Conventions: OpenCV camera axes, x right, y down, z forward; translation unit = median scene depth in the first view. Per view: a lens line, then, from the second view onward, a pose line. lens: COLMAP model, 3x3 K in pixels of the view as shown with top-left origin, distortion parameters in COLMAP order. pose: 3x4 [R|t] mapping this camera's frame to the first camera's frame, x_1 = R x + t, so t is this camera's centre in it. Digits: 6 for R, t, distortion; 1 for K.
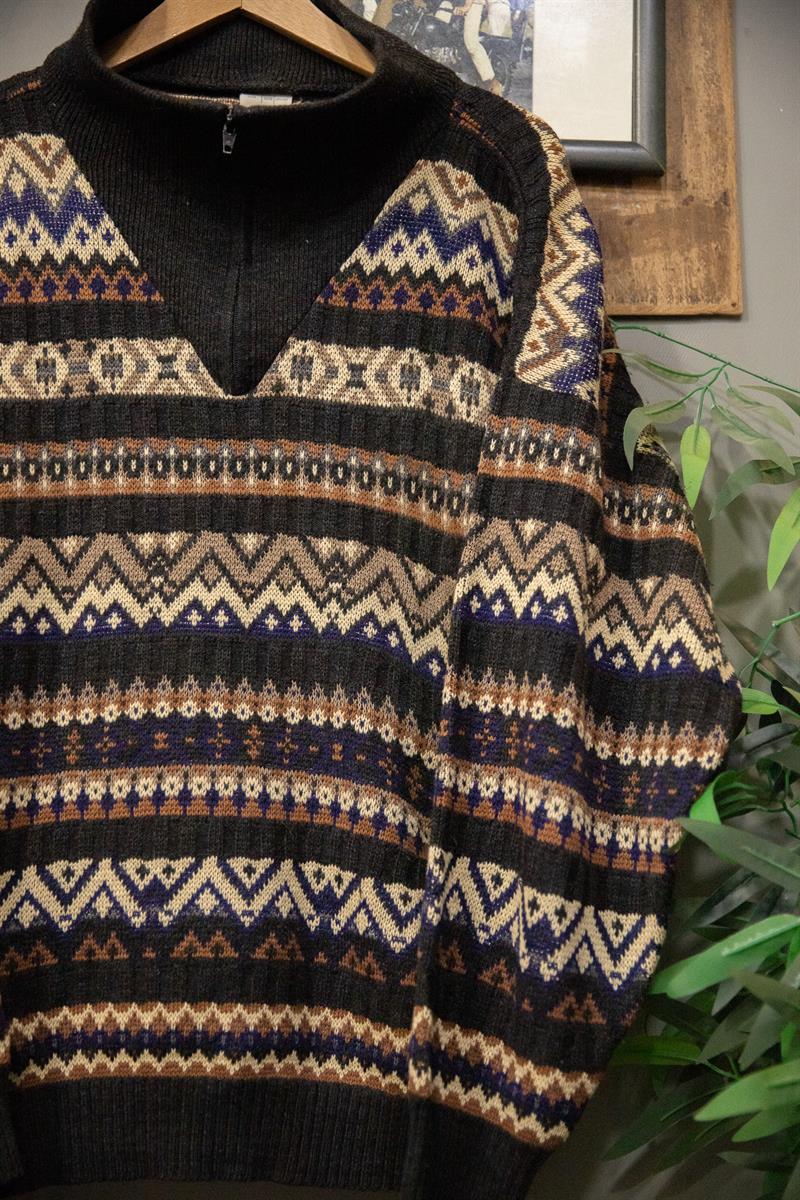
lens RADIAL K [[1622.4, 0, 358.0], [0, 1622.4, 547.3], [0, 0, 1]] dist [0.006840, 0.000000]
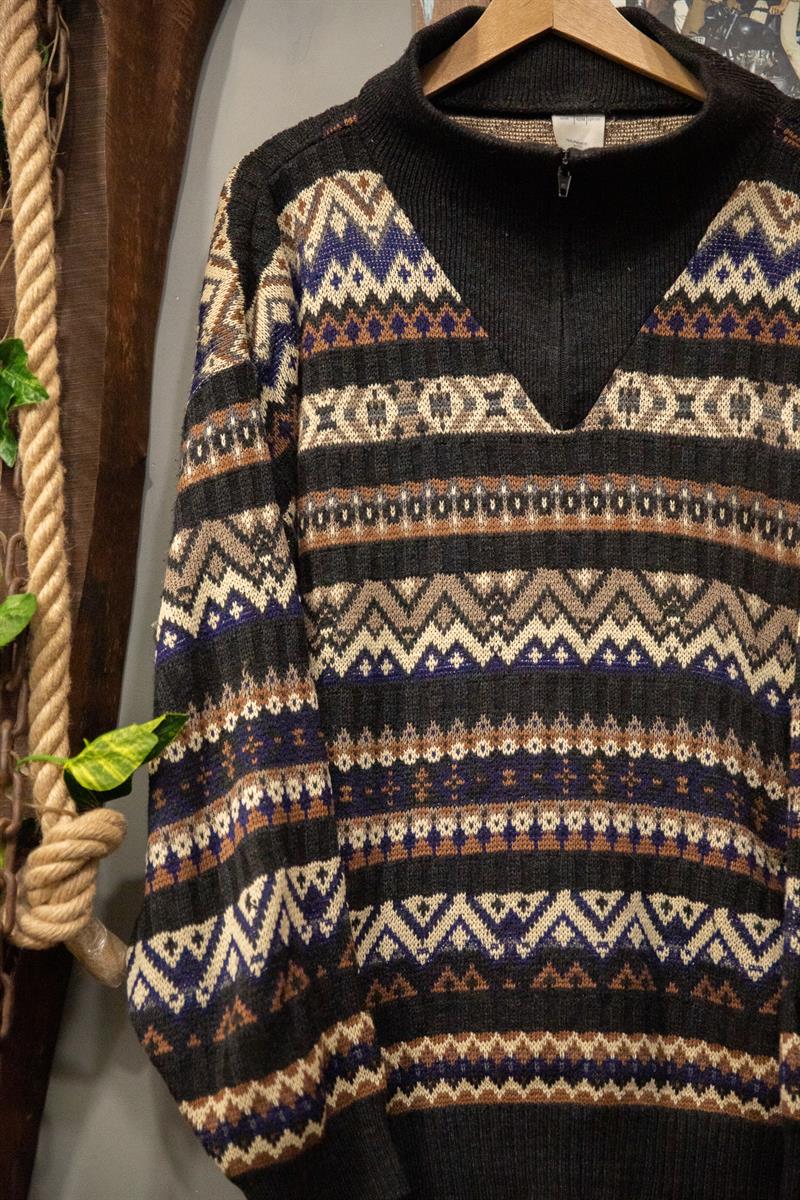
lens RADIAL K [[2171.0, 0, 376.2], [0, 2171.0, 562.2], [0, 0, 1]] dist [0.151586, 0.000000]
pose [[0.998466, -0.025167, -0.049308, -0.129921], [0.027027, 0.998934, 0.037414, -0.067485], [0.048314, -0.038690, 0.998083, -0.355813]]
